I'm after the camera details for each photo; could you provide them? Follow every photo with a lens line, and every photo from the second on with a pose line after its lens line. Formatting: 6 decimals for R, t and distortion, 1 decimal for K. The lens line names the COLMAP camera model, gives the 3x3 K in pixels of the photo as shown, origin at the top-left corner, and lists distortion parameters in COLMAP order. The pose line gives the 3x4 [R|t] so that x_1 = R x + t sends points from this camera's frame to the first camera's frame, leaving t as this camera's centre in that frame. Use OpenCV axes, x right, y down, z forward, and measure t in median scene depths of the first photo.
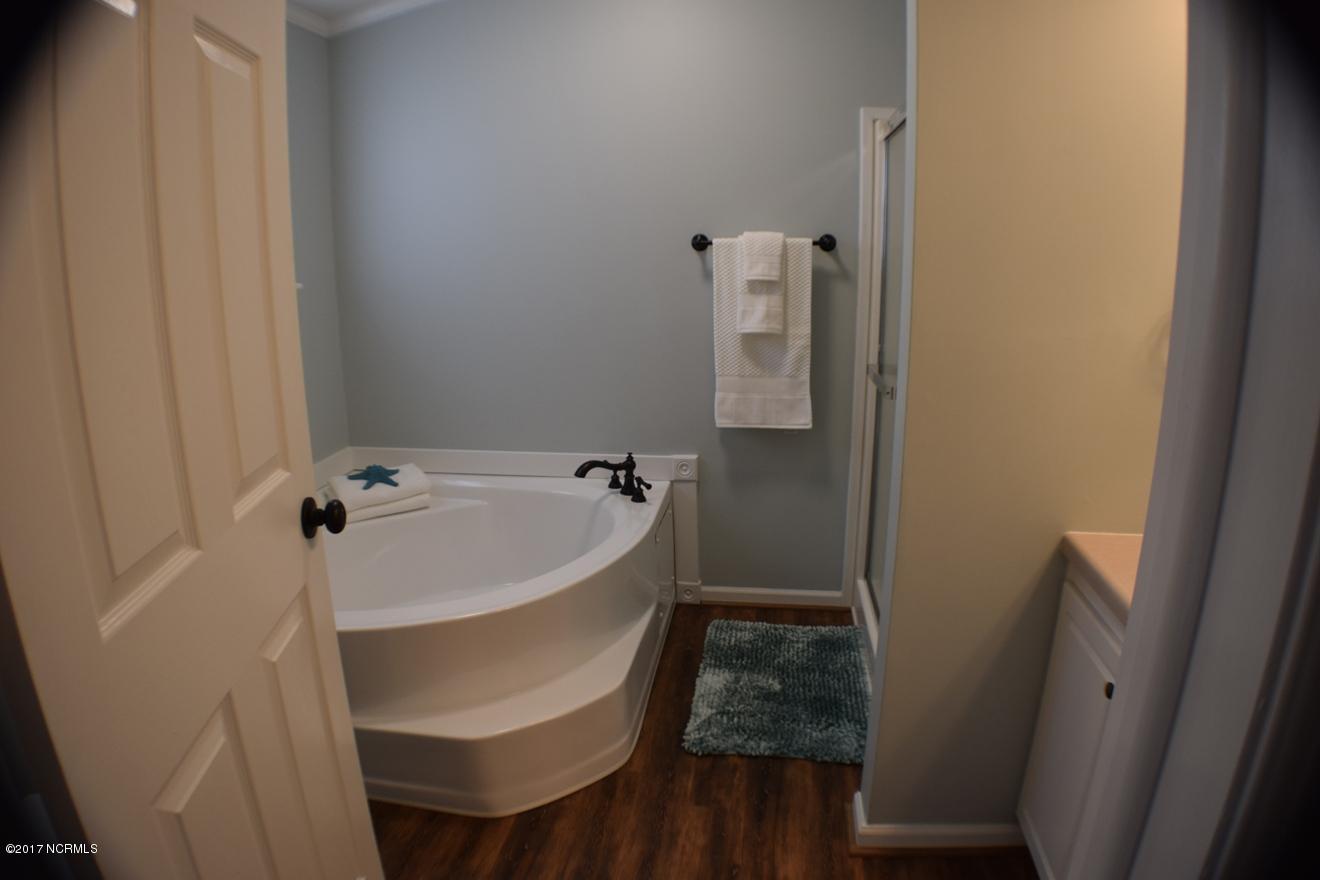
lens RADIAL K [[785.2, 0, 660.0], [0, 785.2, 440.0], [0, 0, 1]] dist [-0.205844, 0.045134]
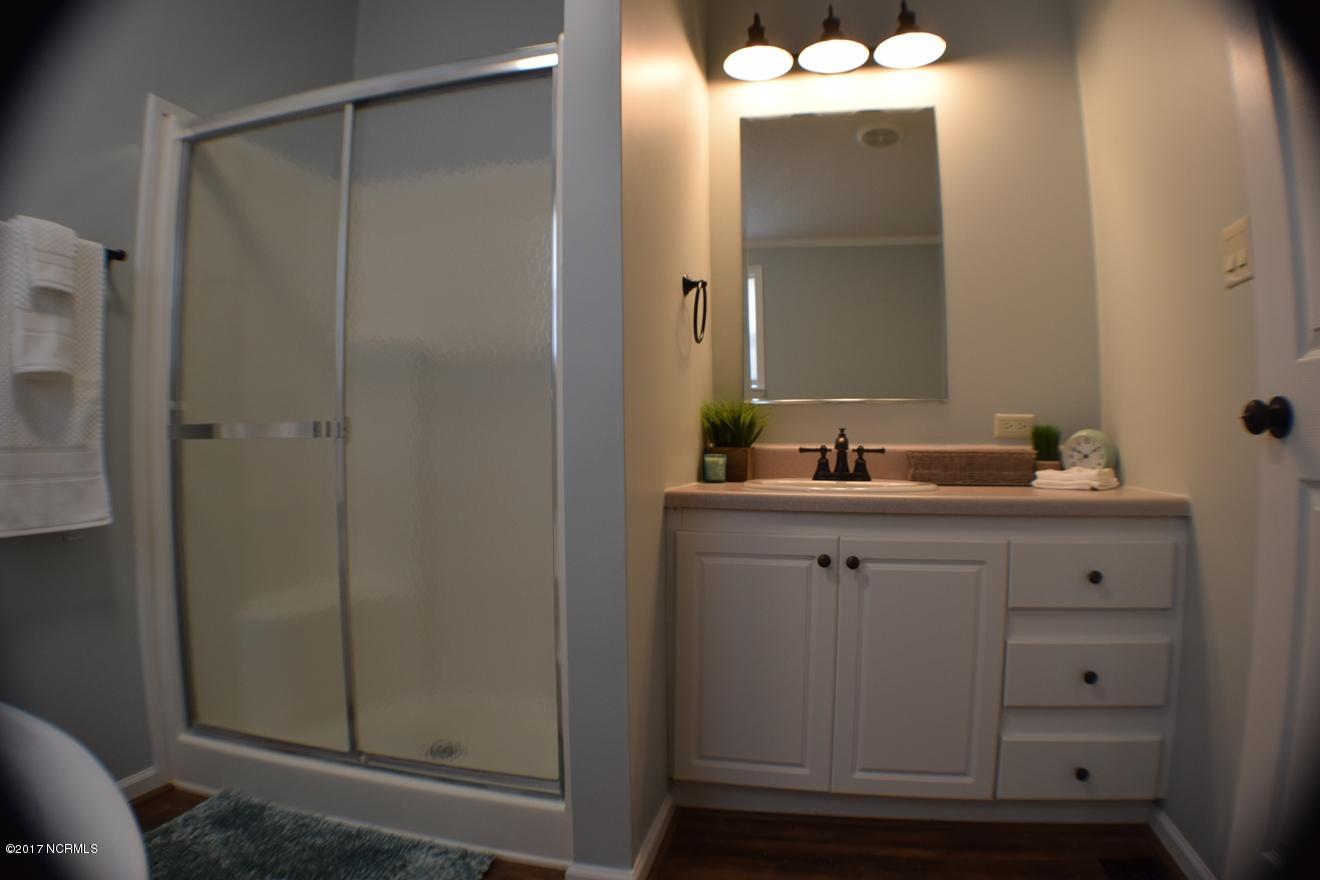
lens RADIAL K [[785.2, 0, 660.0], [0, 785.2, 440.0], [0, 0, 1]] dist [-0.205844, 0.045134]
pose [[0.096906, 0.001010, 0.995293, -0.366819], [0.240100, 0.970442, -0.024362, 0.044340], [-0.965899, 0.241331, 0.093799, 0.499536]]
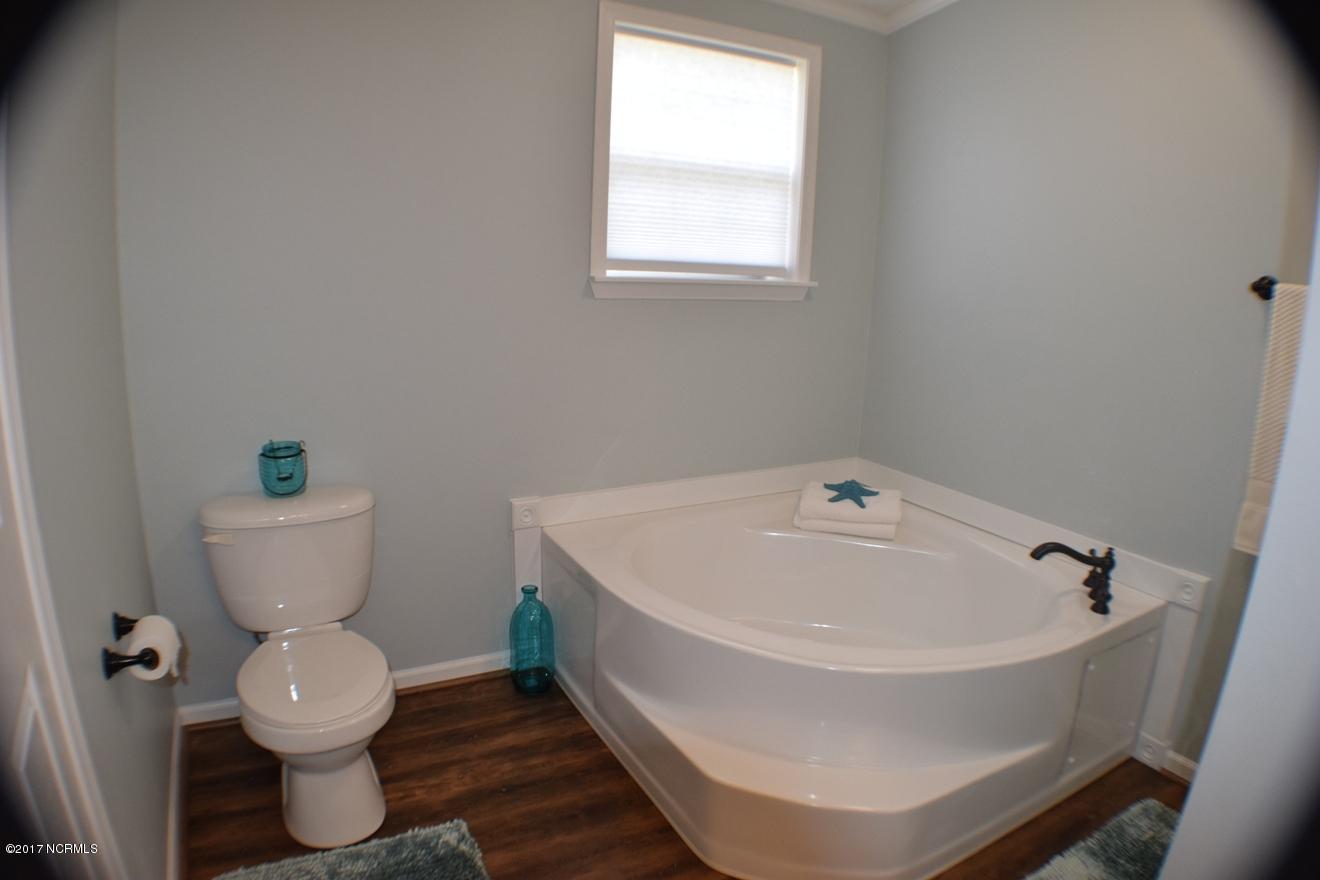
lens RADIAL K [[785.2, 0, 660.0], [0, 785.2, 440.0], [0, 0, 1]] dist [-0.205844, 0.045134]
pose [[0.598013, 0.212142, -0.772901, 0.235941], [-0.228291, 0.969474, 0.089461, -0.051541], [0.768286, 0.122948, 0.628188, 0.218253]]
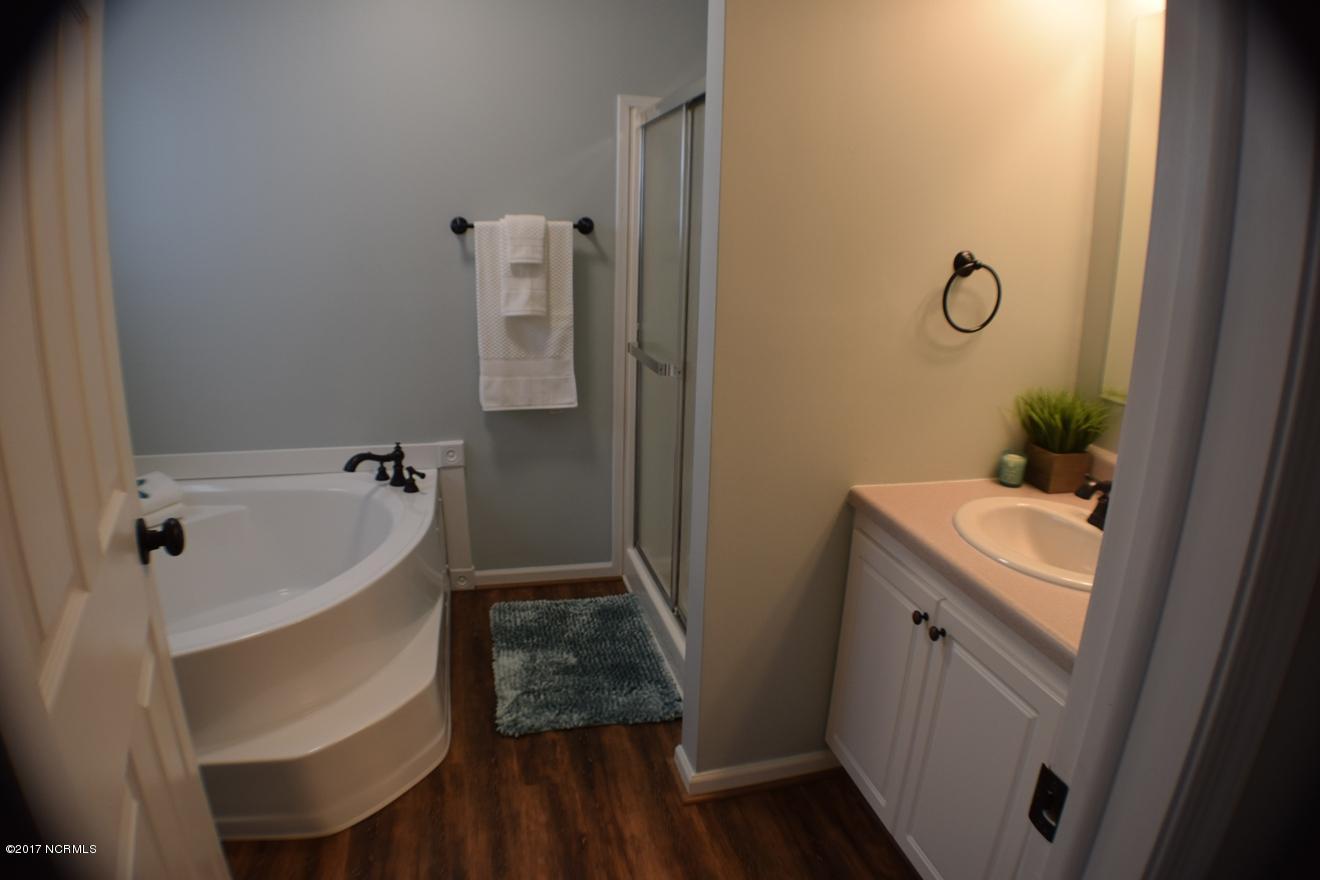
lens RADIAL K [[785.2, 0, 660.0], [0, 785.2, 440.0], [0, 0, 1]] dist [-0.205844, 0.045134]
pose [[0.927586, -0.068453, 0.367285, -0.090654], [0.057868, 0.997532, 0.039768, -0.006433], [-0.369101, -0.015634, 0.929258, -0.001331]]
